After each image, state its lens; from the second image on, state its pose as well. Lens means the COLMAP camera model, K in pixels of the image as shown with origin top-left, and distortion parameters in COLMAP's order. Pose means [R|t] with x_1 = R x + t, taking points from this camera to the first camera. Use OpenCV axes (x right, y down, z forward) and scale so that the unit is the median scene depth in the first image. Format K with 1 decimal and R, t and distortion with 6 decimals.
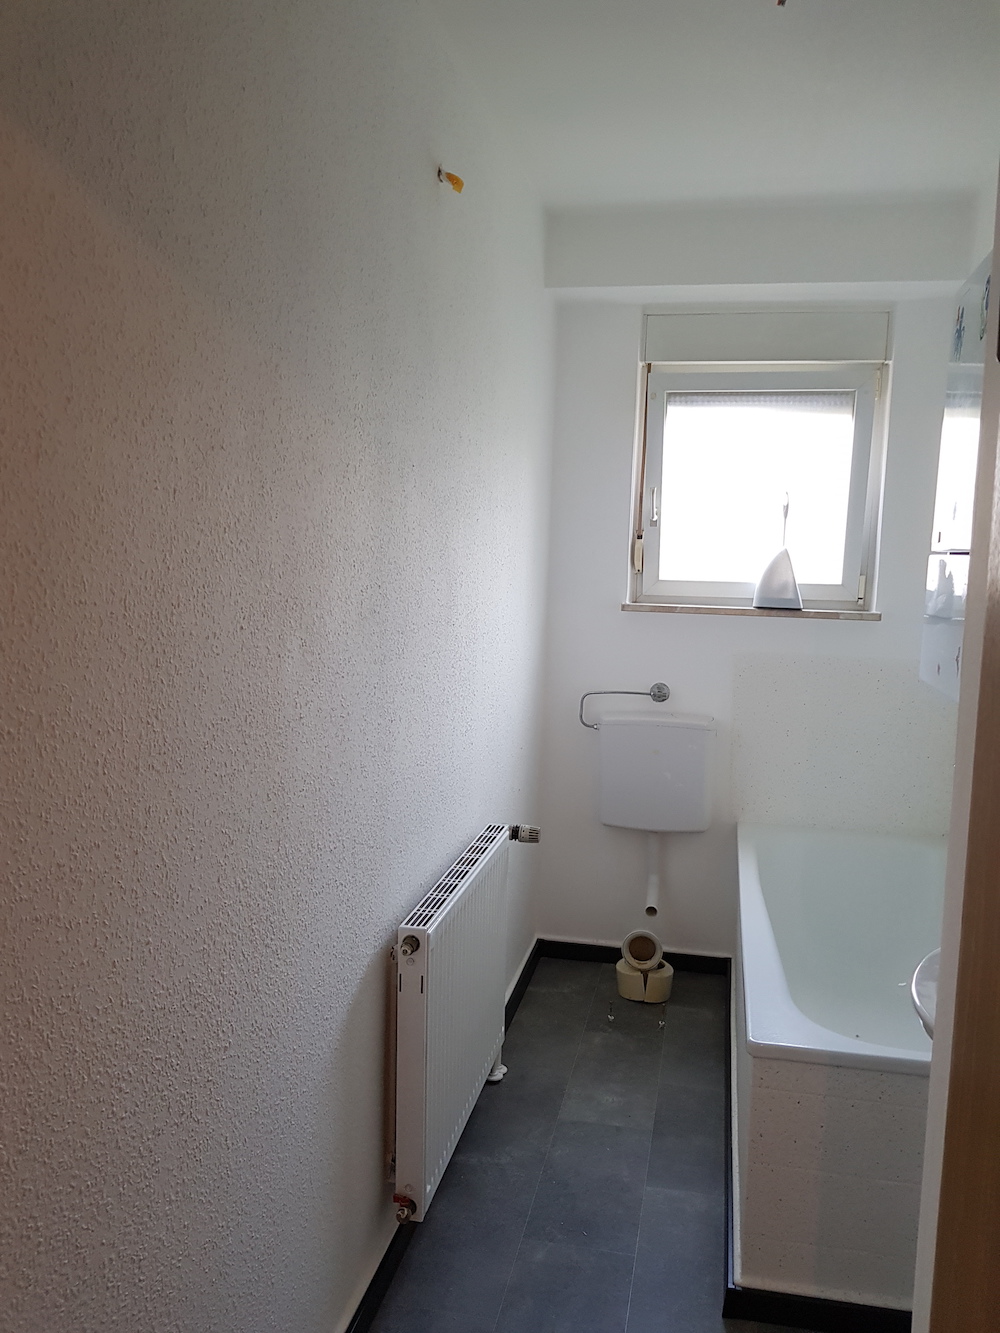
lens RADIAL K [[1033.0, 0, 542.9], [0, 1033.0, 650.0], [0, 0, 1]] dist [0.051078, -0.076860]
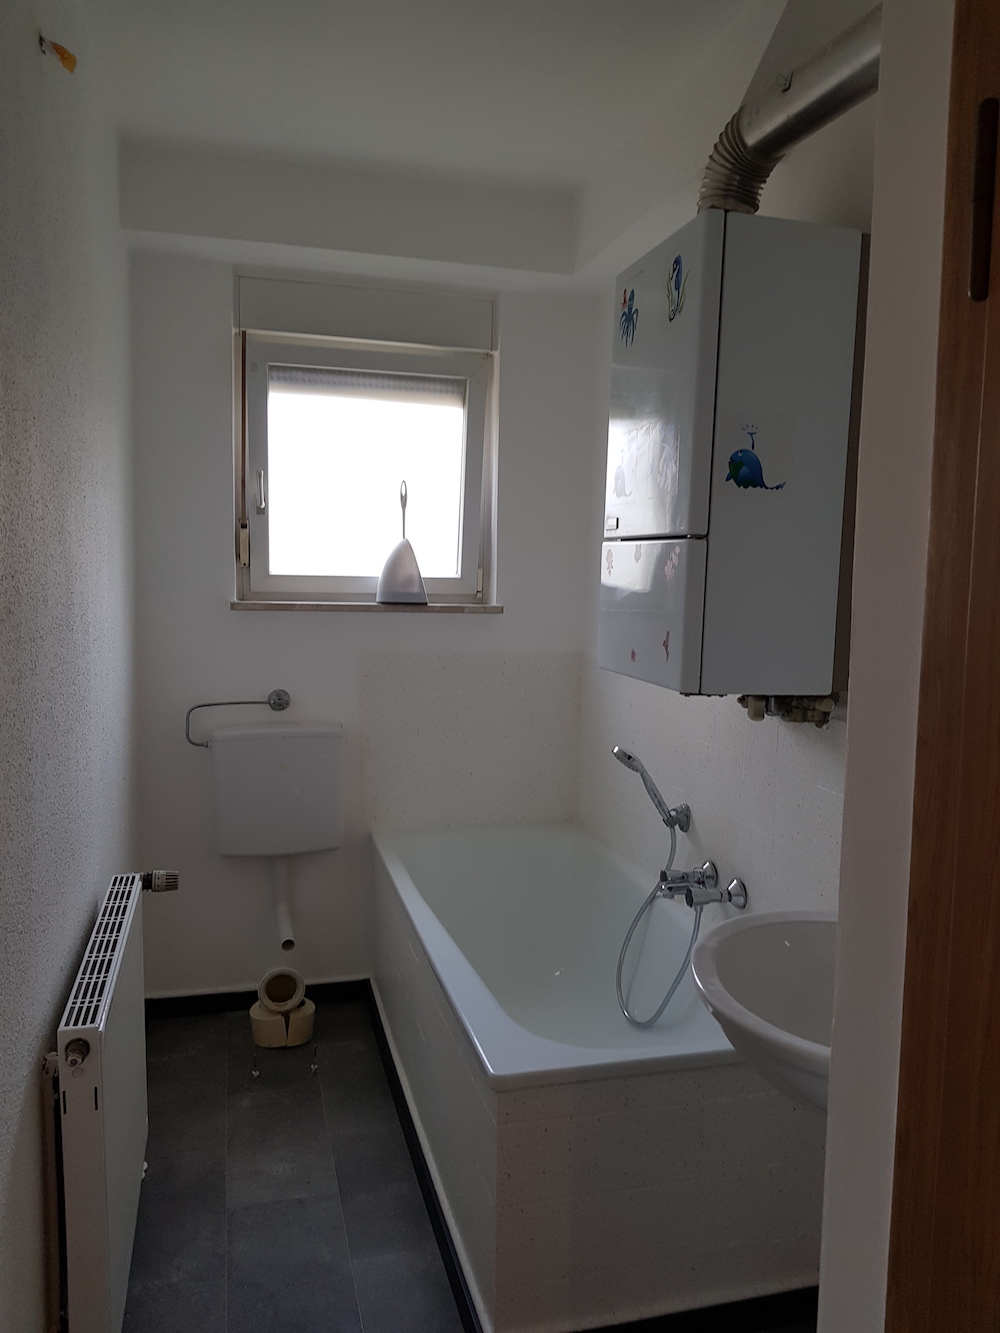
lens RADIAL K [[1033.0, 0, 526.4], [0, 1033.0, 666.4], [0, 0, 1]] dist [0.051078, -0.076860]
pose [[0.901238, -0.052549, 0.430127, -0.101948], [0.047306, 0.998618, 0.022883, 0.001219], [-0.430735, -0.000275, 0.902478, 0.121527]]
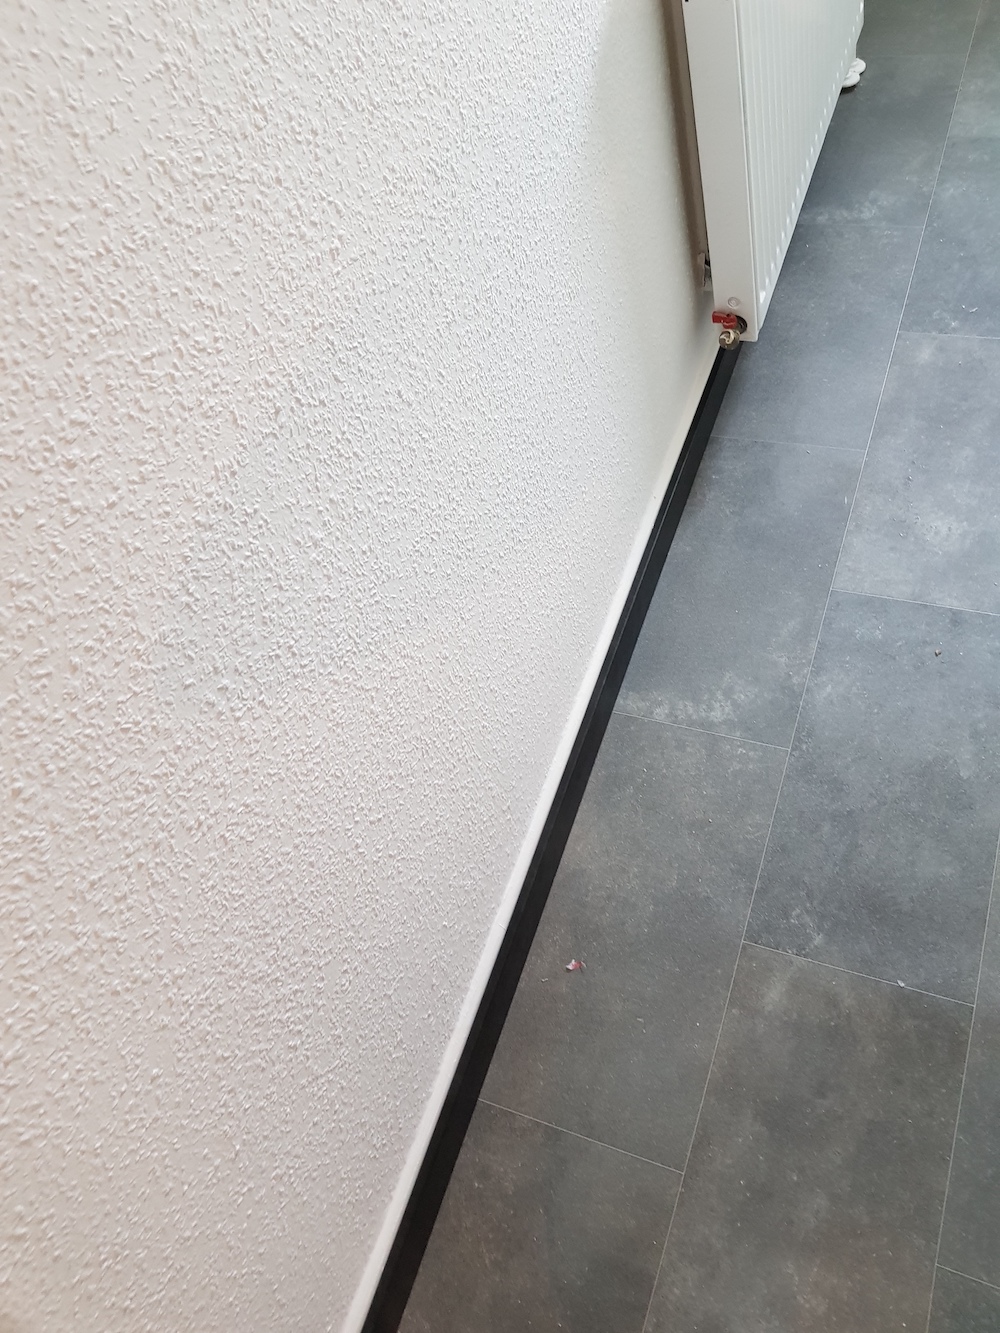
lens RADIAL K [[1033.0, 0, 549.8], [0, 1033.0, 633.2], [0, 0, 1]] dist [0.051078, -0.076860]
pose [[0.957313, 0.014468, -0.288692, -0.031180], [0.221582, 0.604620, 0.765073, 0.068365], [0.185618, -0.796383, 0.575604, 0.292590]]
